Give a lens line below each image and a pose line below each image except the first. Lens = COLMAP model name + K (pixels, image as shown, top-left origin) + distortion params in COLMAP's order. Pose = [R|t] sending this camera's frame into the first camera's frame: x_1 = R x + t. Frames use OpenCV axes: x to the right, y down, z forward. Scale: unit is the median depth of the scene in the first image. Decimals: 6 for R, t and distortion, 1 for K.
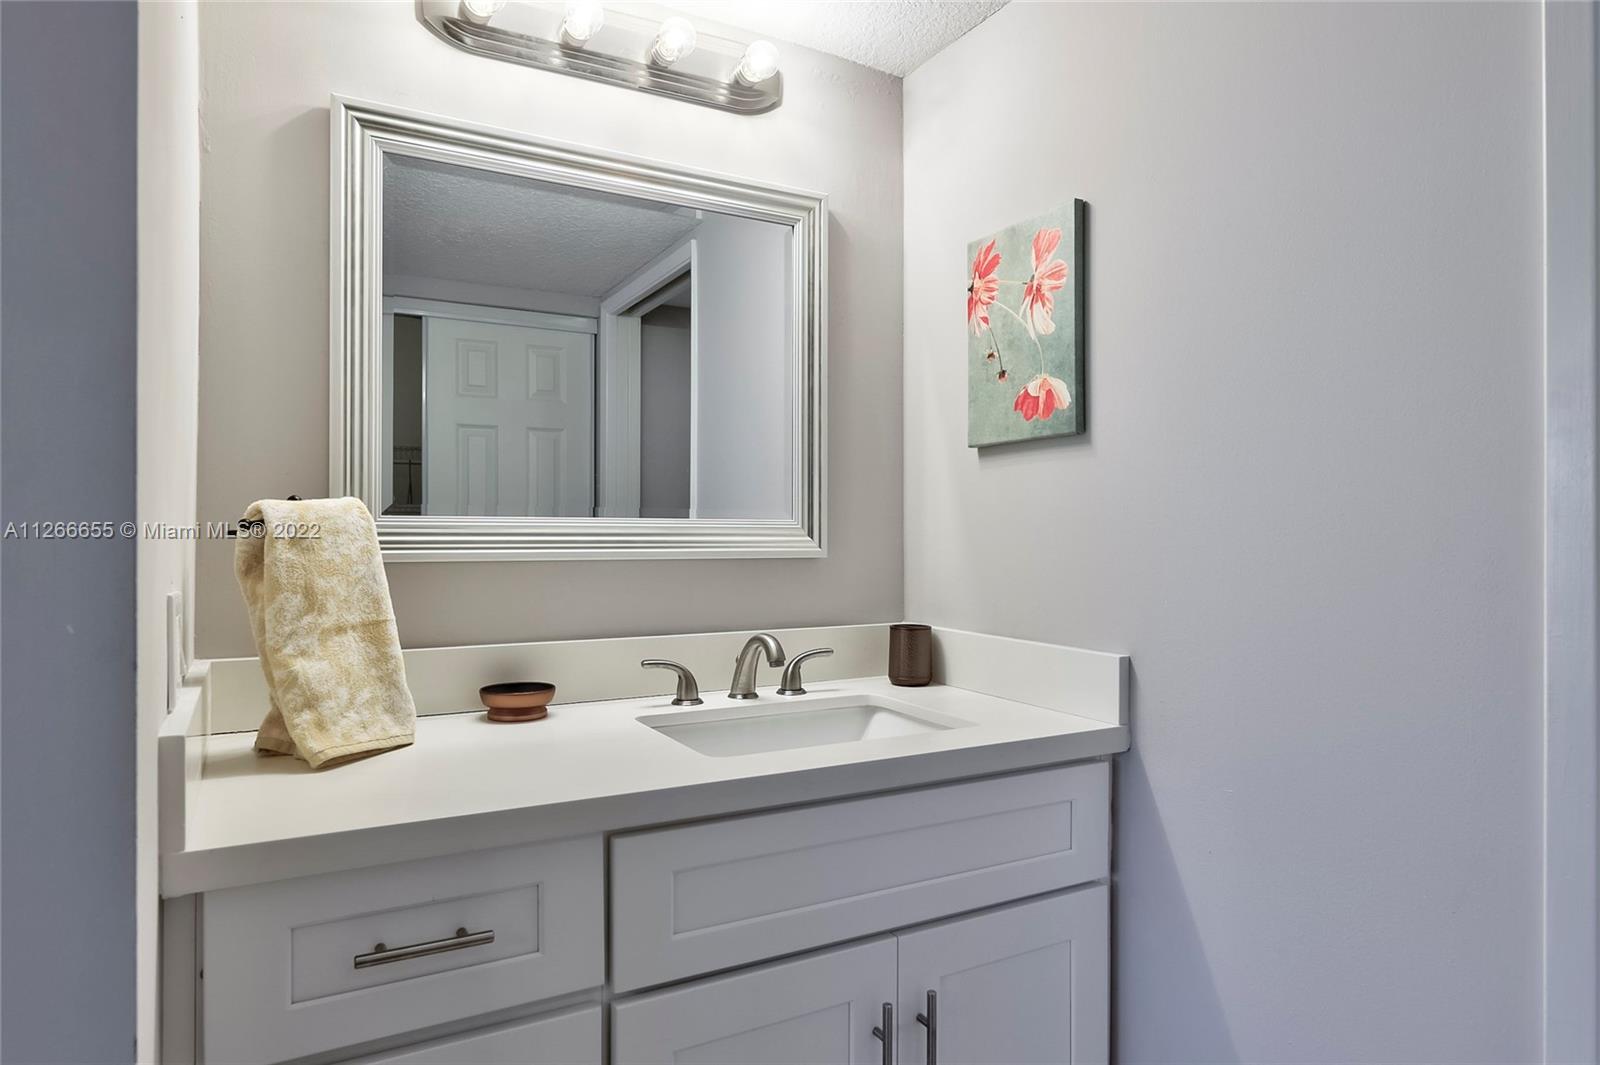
lens RADIAL K [[950.1, 0, 797.4], [0, 950.1, 529.3], [0, 0, 1]] dist [-0.001106, 0.000660]
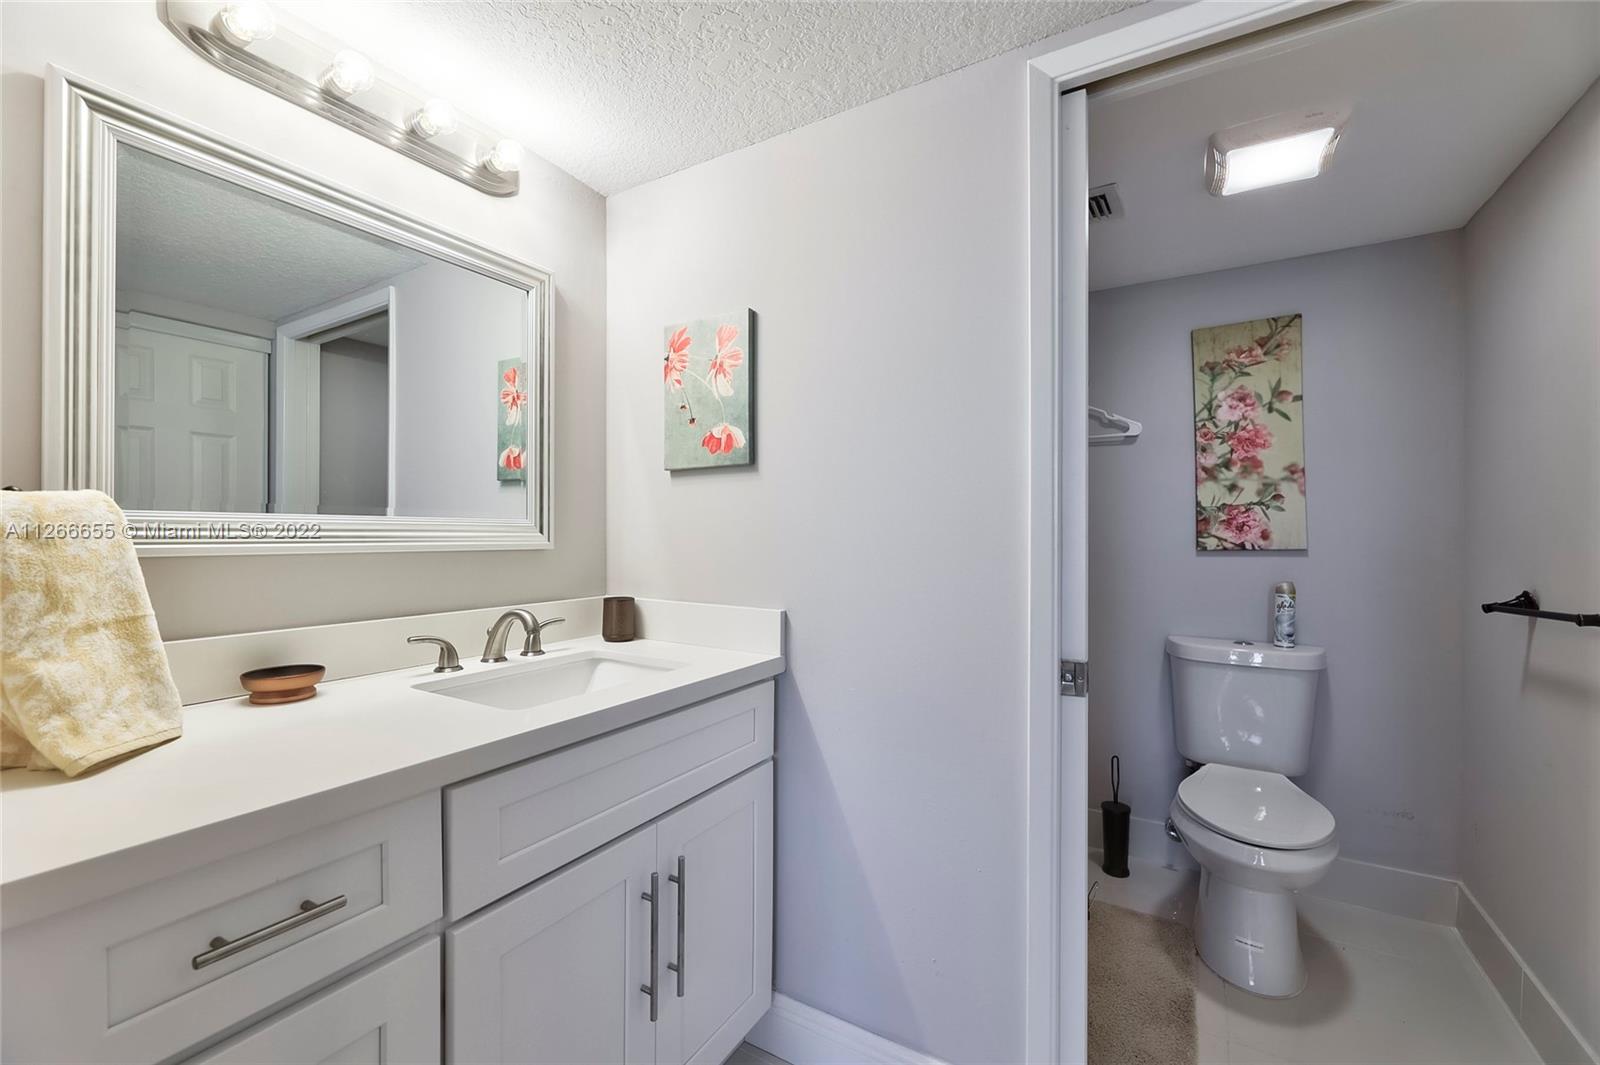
lens RADIAL K [[652.2, 0, 779.5], [0, 652.2, 532.8], [0, 0, 1]] dist [-0.001616, -0.000644]
pose [[0.872384, 0.002878, 0.488813, -0.158744], [-0.005371, 0.999979, 0.003699, 0.002819], [-0.488792, -0.005852, 0.872381, 0.071679]]
